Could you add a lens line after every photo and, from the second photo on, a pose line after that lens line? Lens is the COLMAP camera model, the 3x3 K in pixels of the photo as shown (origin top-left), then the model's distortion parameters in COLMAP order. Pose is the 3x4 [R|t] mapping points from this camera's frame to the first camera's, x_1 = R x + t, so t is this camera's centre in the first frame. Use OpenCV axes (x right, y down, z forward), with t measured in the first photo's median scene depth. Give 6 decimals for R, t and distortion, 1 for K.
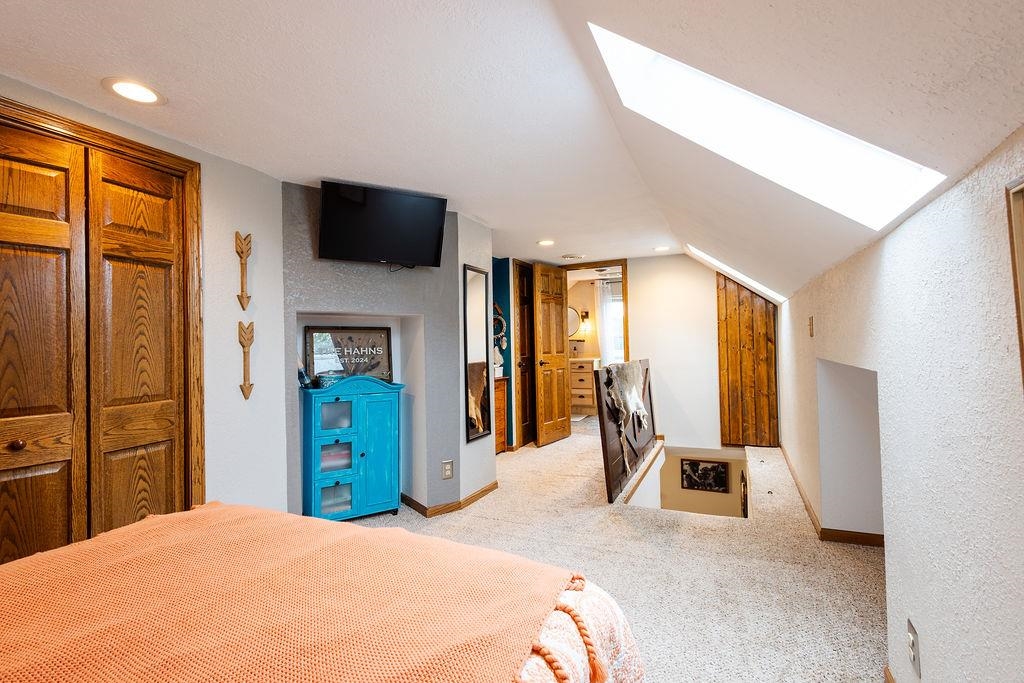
lens RADIAL K [[473.2, 0, 514.3], [0, 473.2, 339.7], [0, 0, 1]] dist [0.002622, 0.000287]
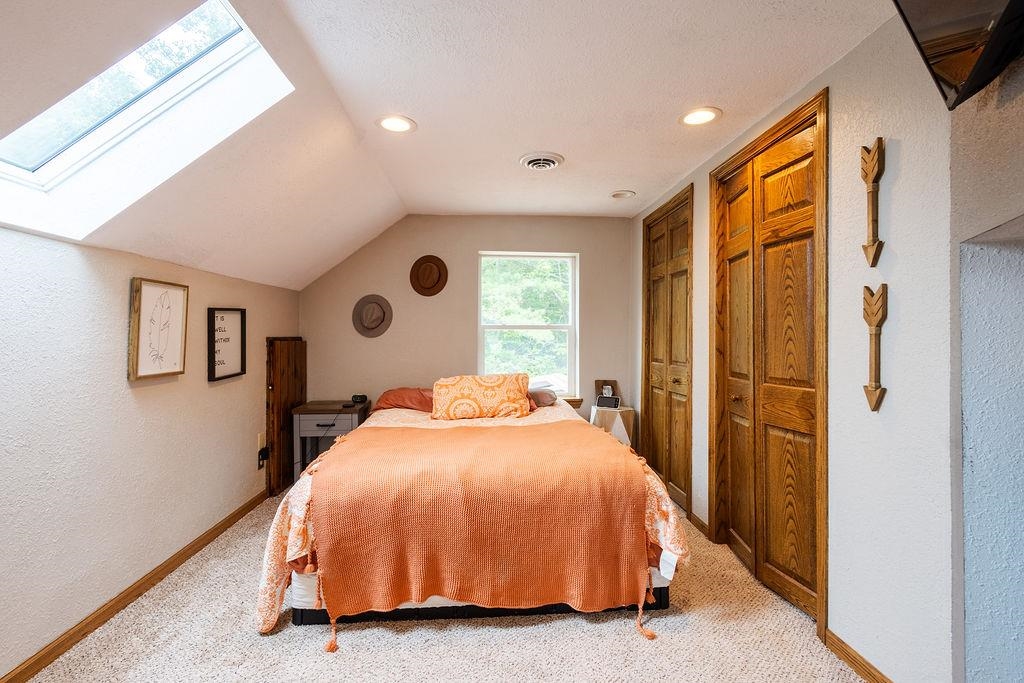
lens RADIAL K [[473.2, 0, 514.3], [0, 473.2, 339.7], [0, 0, 1]] dist [0.002622, 0.000287]
pose [[-0.883569, 0.016924, -0.467995, 0.161511], [0.020412, 0.999789, -0.002382, 0.029751], [0.467856, -0.011658, -0.883728, 1.587807]]
